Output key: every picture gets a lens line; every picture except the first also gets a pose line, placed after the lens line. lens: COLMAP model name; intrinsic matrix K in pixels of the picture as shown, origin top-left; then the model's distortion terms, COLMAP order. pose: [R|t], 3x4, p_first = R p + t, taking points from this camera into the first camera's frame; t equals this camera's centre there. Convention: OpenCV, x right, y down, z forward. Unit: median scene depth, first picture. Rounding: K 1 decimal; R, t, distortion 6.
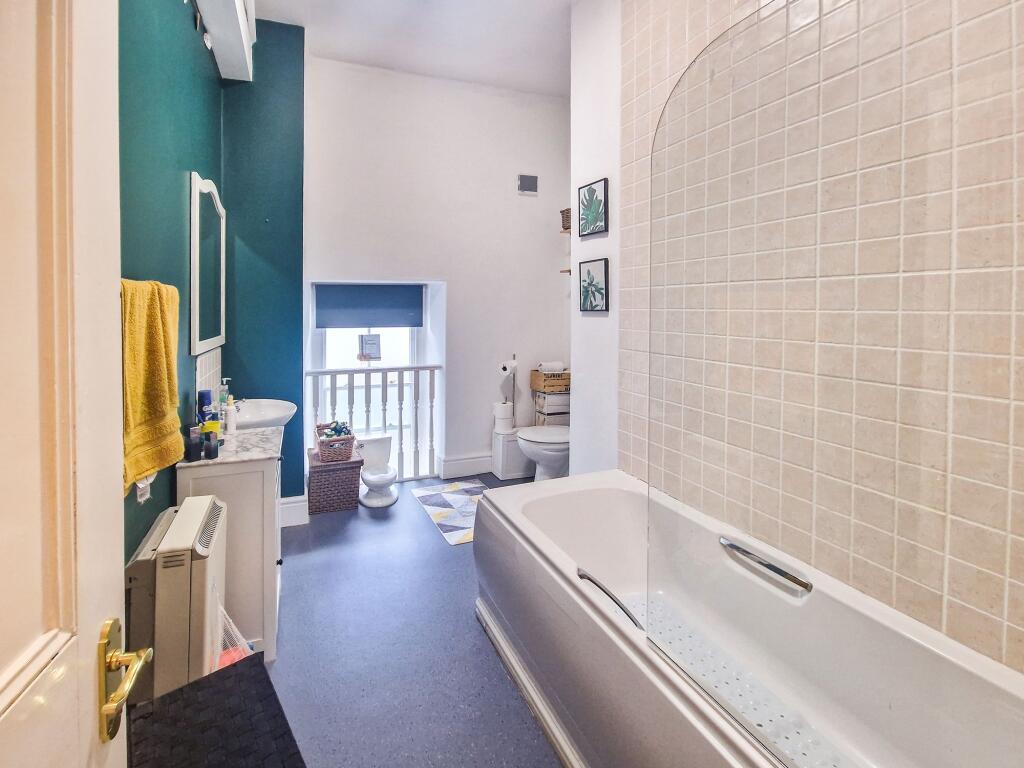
lens RADIAL K [[427.5, 0, 512.0], [0, 427.5, 384.0], [0, 0, 1]] dist [-0.001615, -0.000560]
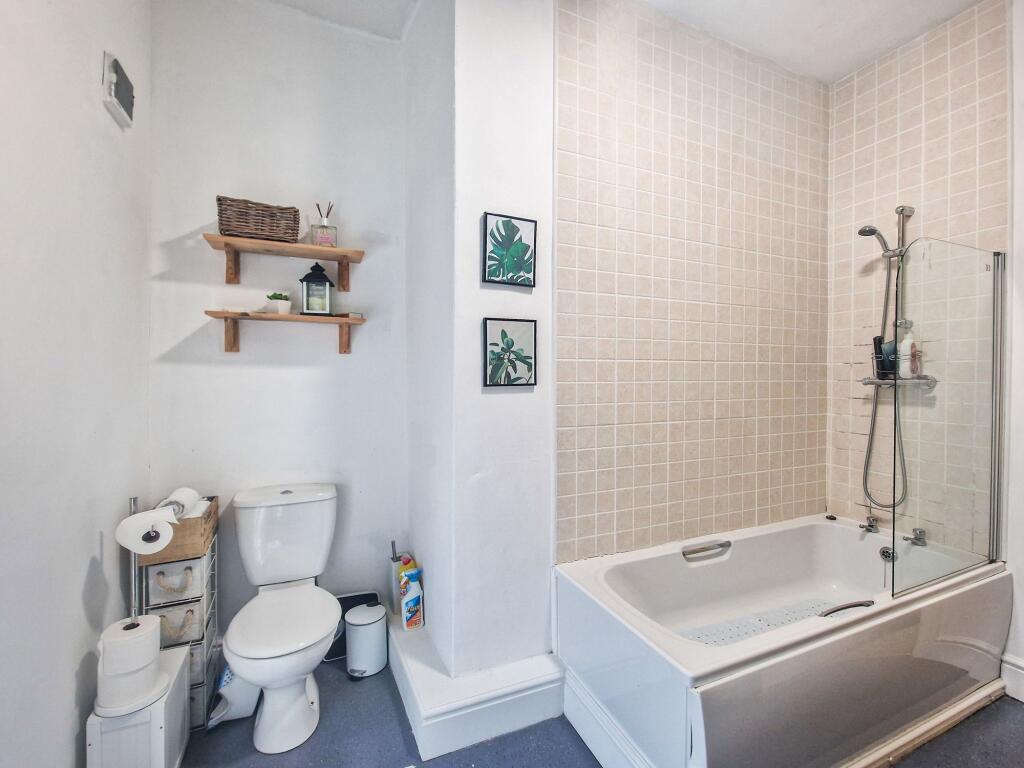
lens RADIAL K [[427.5, 0, 512.0], [0, 427.5, 384.0], [0, 0, 1]] dist [-0.001615, -0.000560]
pose [[0.049481, -0.091148, 0.994607, -0.561980], [0.148758, 0.985392, 0.082903, -0.239395], [-0.987635, 0.143854, 0.062317, 0.969552]]
